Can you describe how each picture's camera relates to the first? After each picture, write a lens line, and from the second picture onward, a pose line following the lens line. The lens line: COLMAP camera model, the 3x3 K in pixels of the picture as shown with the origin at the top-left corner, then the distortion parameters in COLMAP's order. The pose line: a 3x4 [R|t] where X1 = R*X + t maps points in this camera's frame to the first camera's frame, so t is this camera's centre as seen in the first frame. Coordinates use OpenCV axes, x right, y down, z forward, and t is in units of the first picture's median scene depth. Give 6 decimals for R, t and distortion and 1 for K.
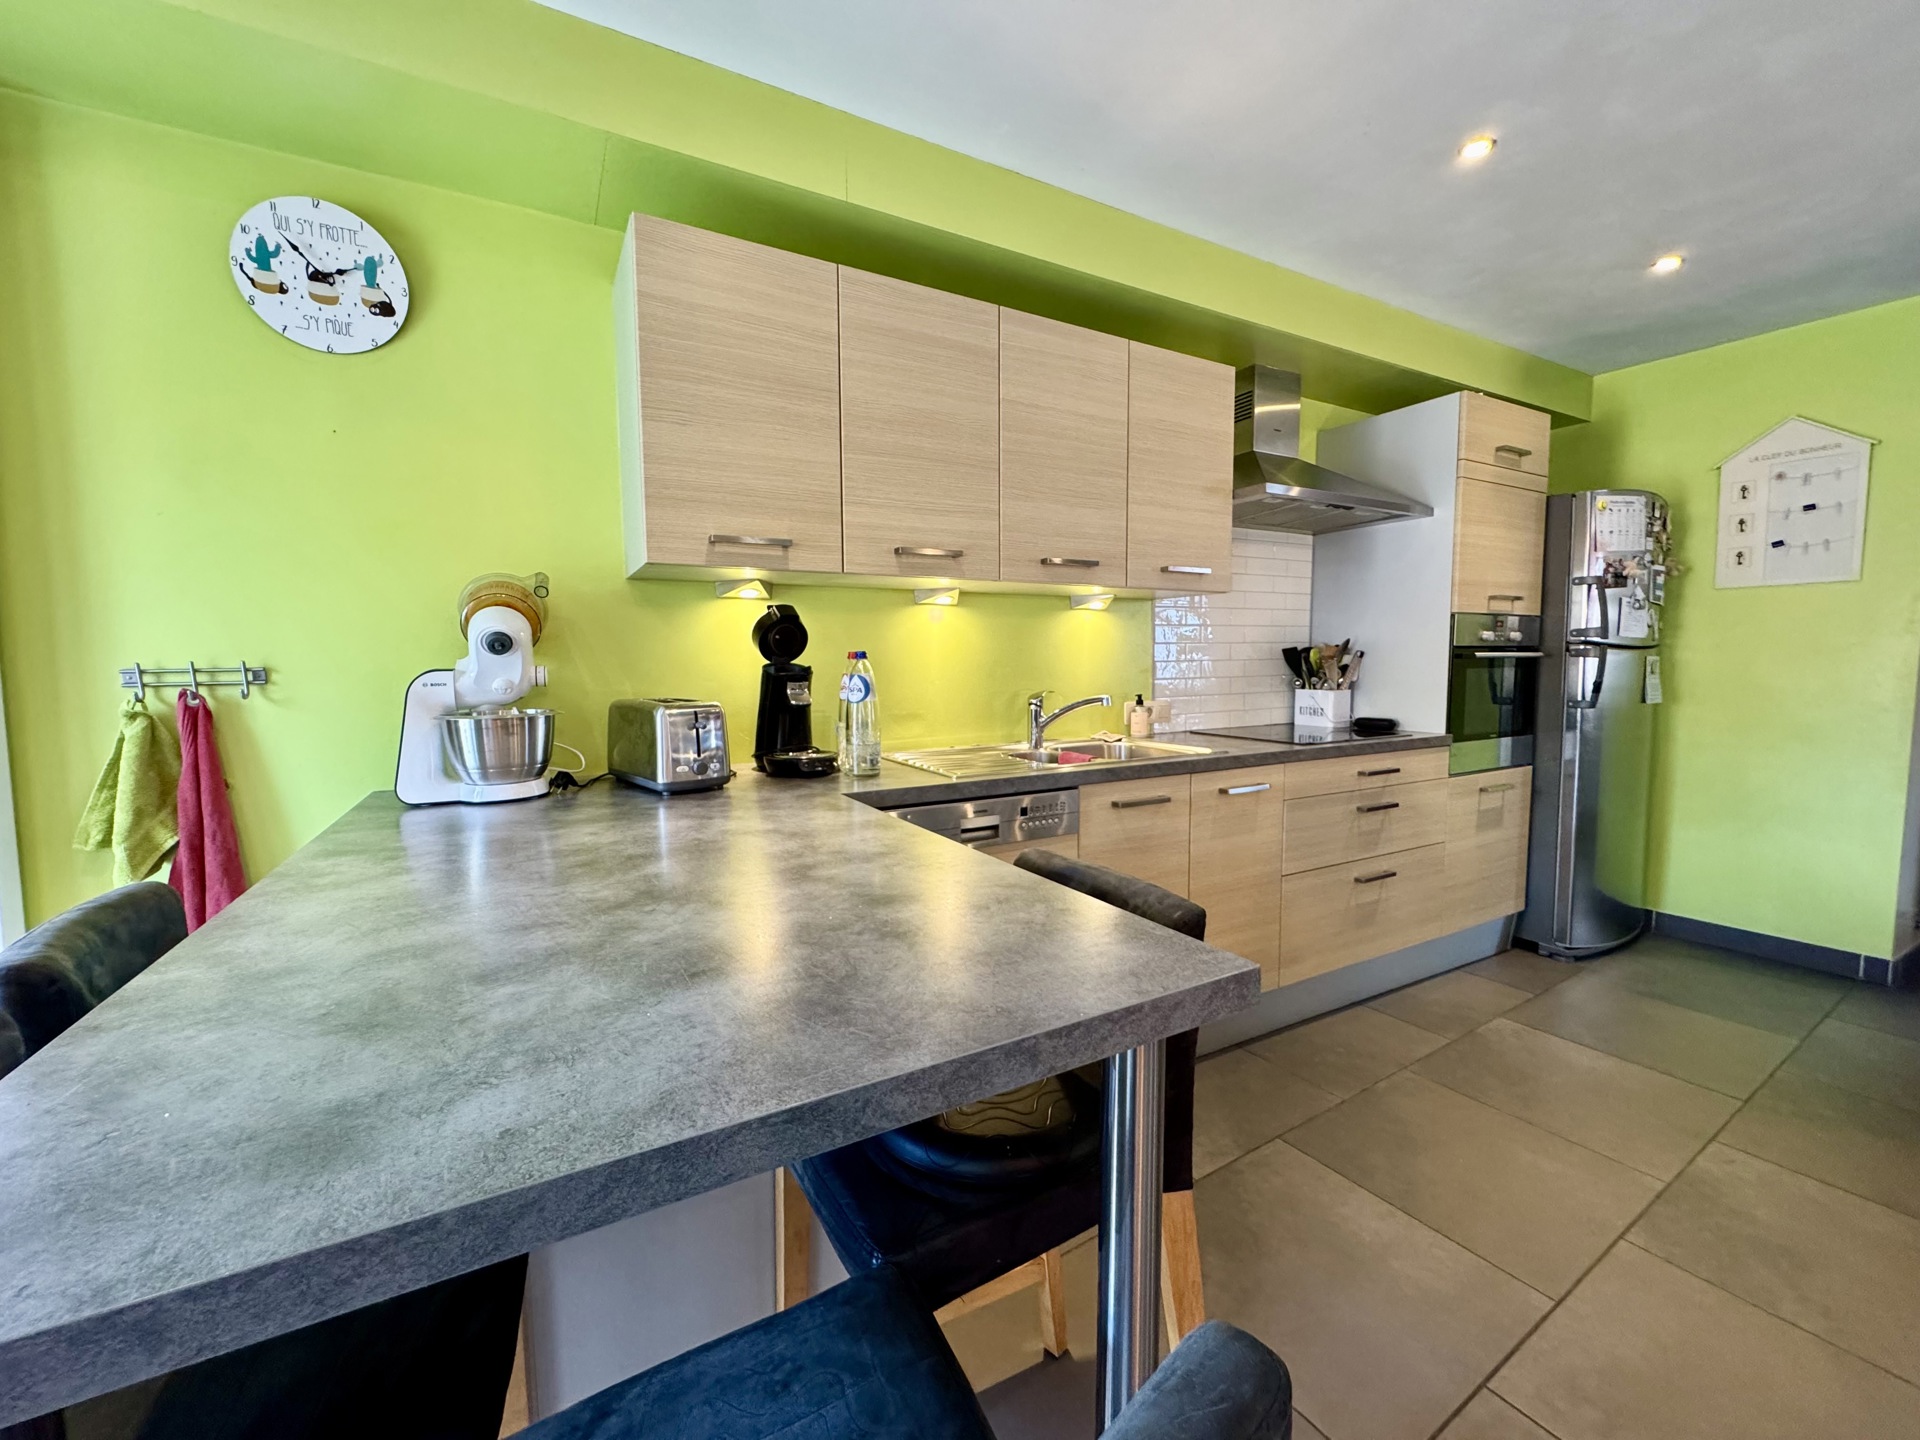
lens RADIAL K [[764.9, 0, 955.3], [0, 764.9, 718.9], [0, 0, 1]] dist [0.000378, -0.000069]
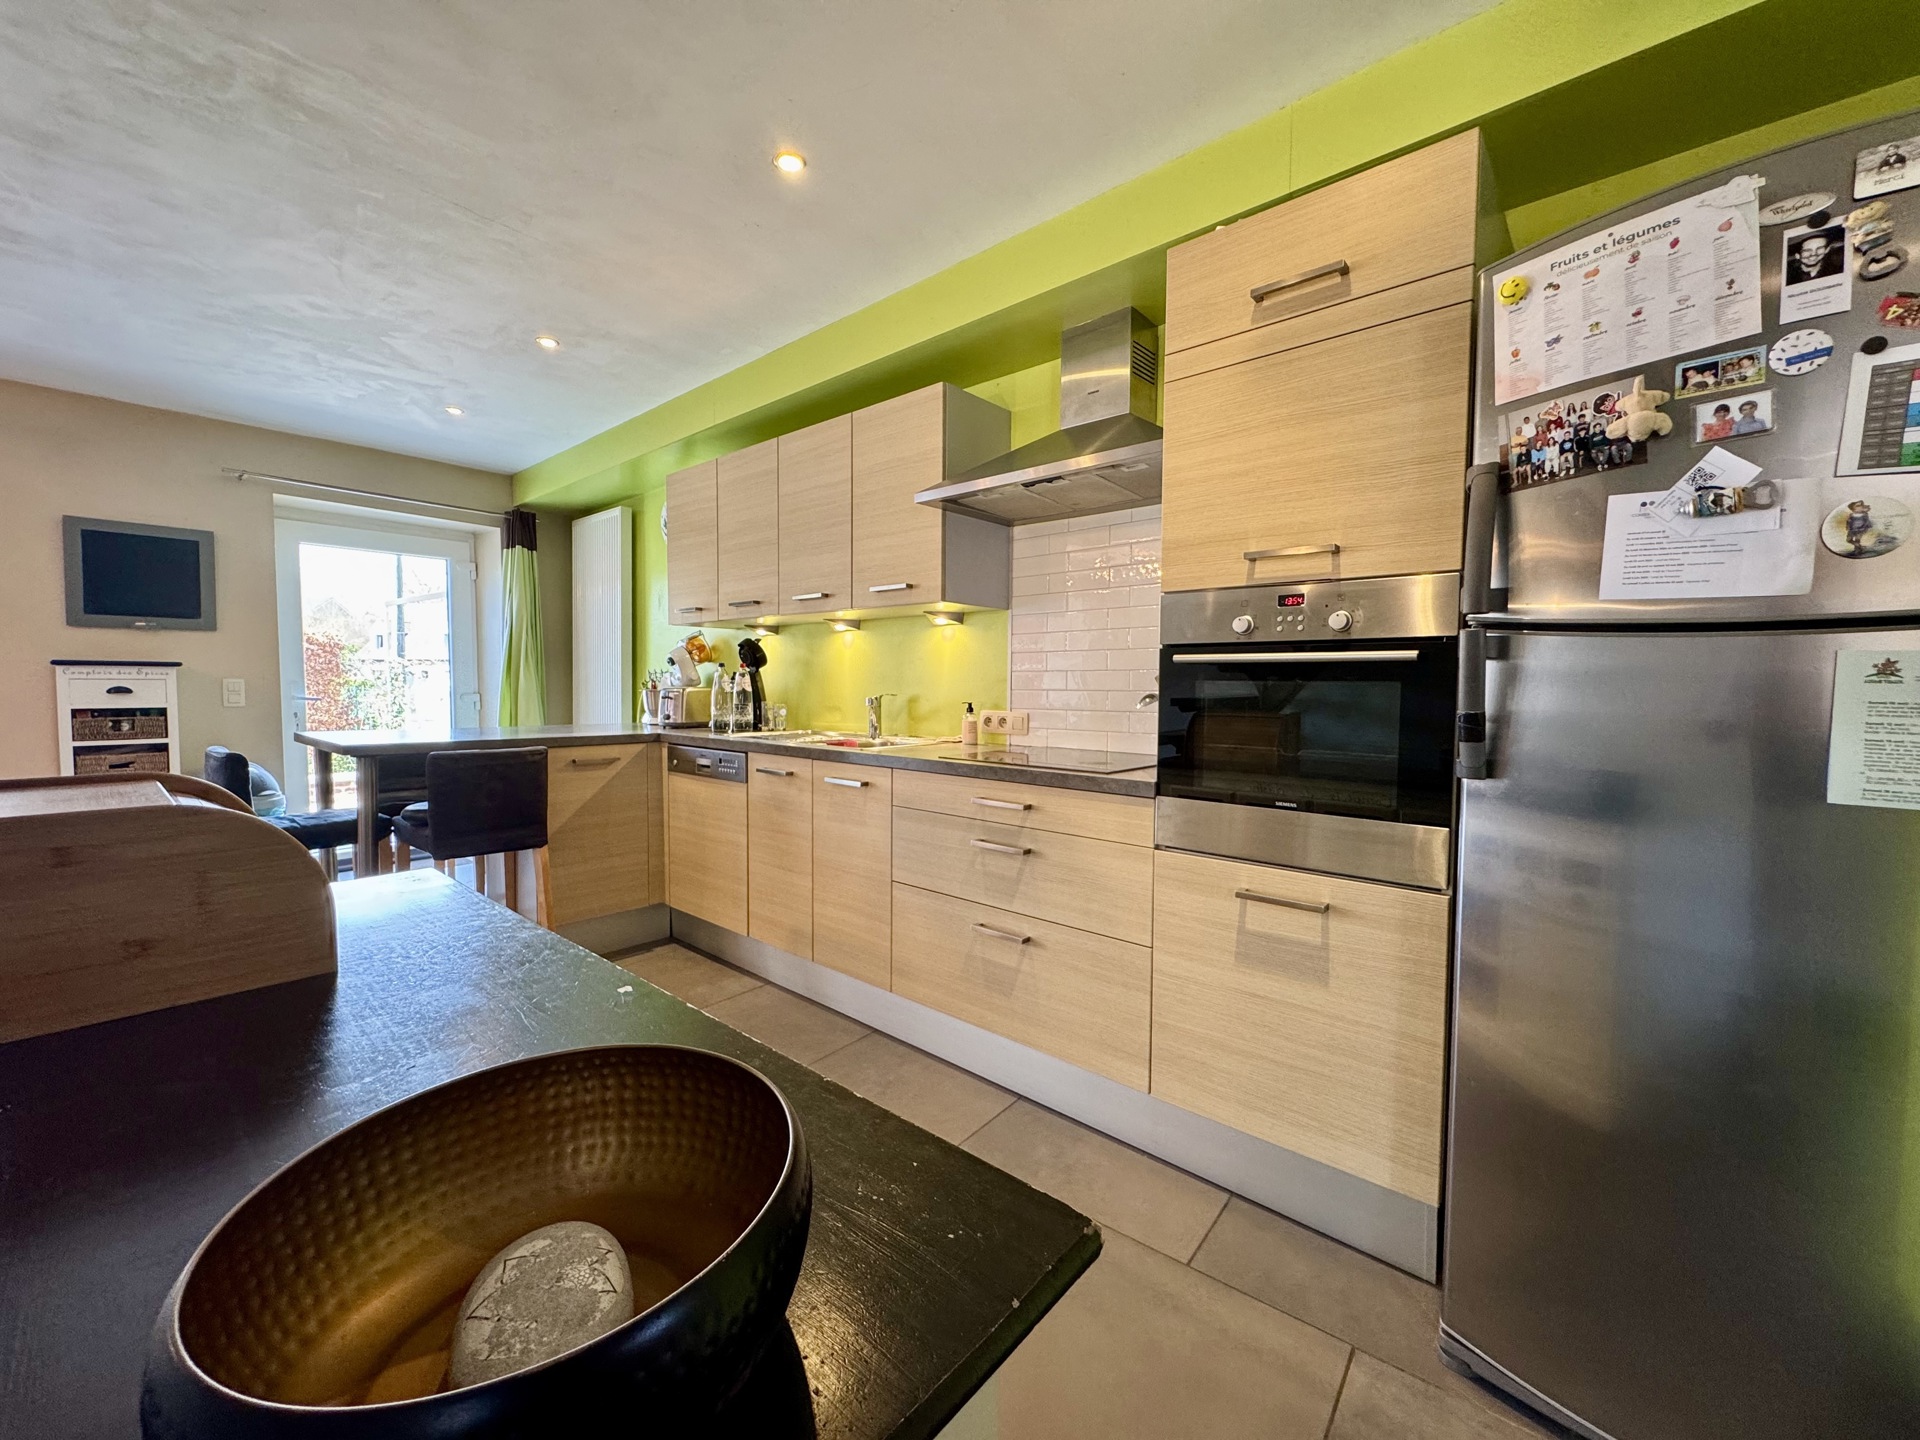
lens RADIAL K [[764.9, 0, 954.9], [0, 764.9, 717.0], [0, 0, 1]] dist [0.000378, -0.000069]
pose [[0.339277, 0.050547, -0.939327, 1.265214], [-0.083988, 0.996195, 0.023271, -0.036372], [0.936929, 0.070997, 0.342232, 0.652734]]
